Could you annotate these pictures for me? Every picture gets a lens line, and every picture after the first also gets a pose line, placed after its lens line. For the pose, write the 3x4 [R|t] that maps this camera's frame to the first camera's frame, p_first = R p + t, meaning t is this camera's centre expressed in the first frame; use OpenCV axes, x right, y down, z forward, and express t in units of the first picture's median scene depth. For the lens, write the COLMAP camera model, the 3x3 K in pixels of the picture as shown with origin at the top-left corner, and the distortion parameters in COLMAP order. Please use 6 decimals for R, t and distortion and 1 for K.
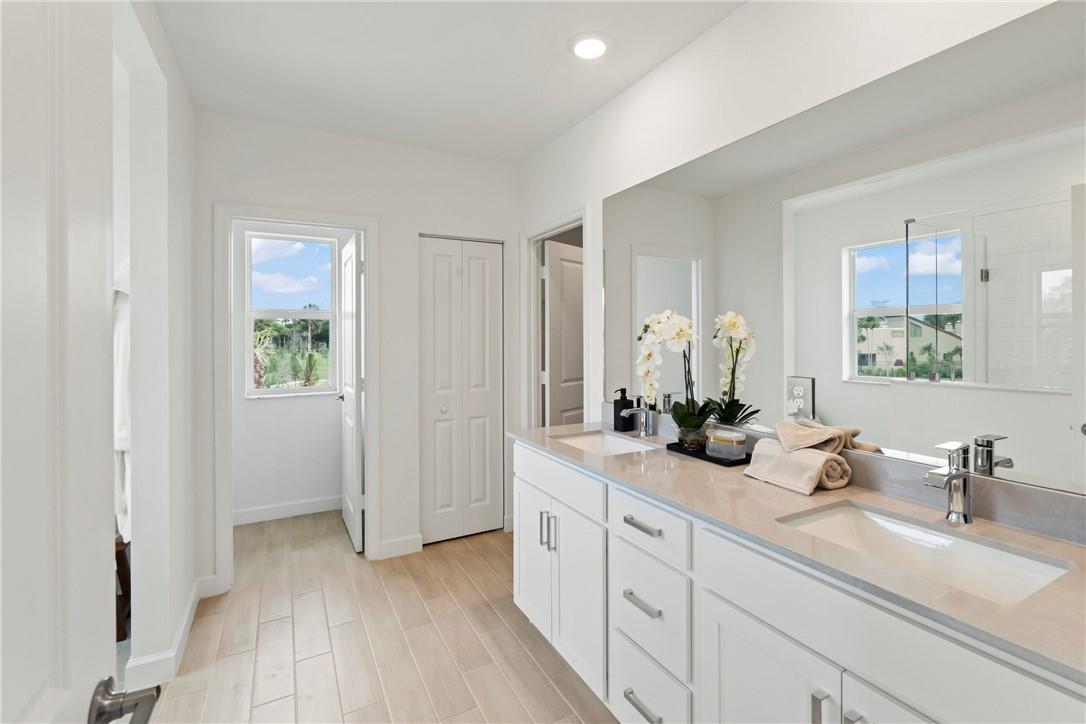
lens RADIAL K [[492.6, 0, 542.0], [0, 492.6, 354.9], [0, 0, 1]] dist [-0.000103, -0.000009]
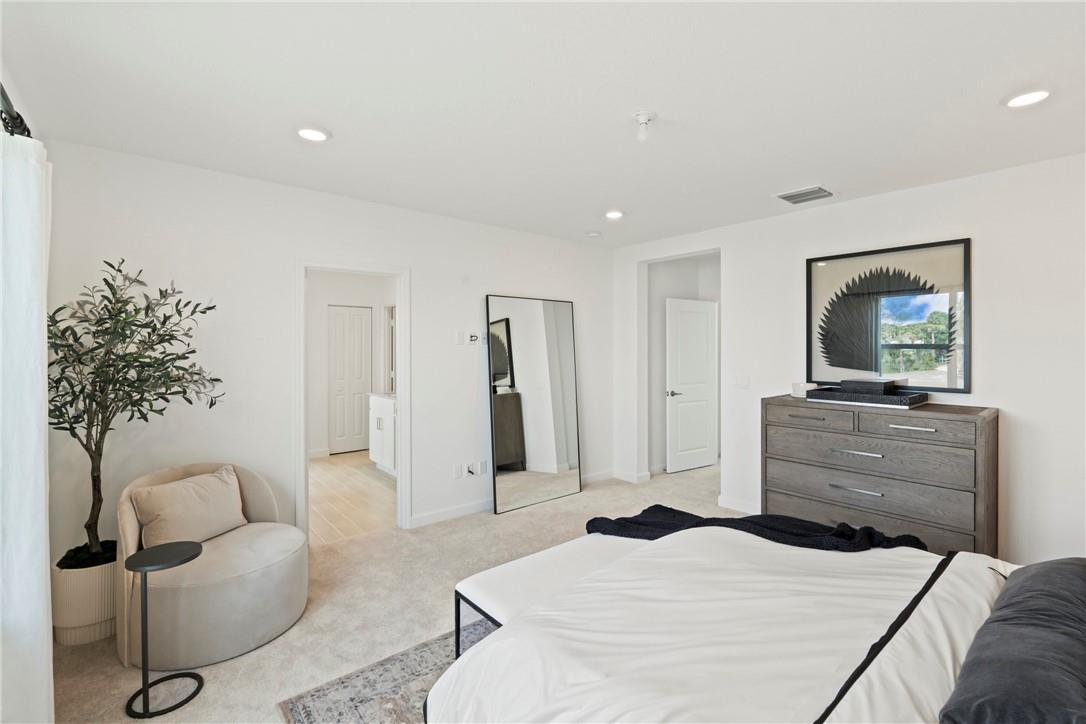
lens RADIAL K [[492.6, 0, 543.7], [0, 492.6, 360.8], [0, 0, 1]] dist [-0.000103, -0.000009]
pose [[0.979118, 0.003695, 0.203261, 0.210584], [-0.002914, 0.999987, -0.004140, 0.000110], [-0.203274, 0.003461, 0.979116, -1.172021]]
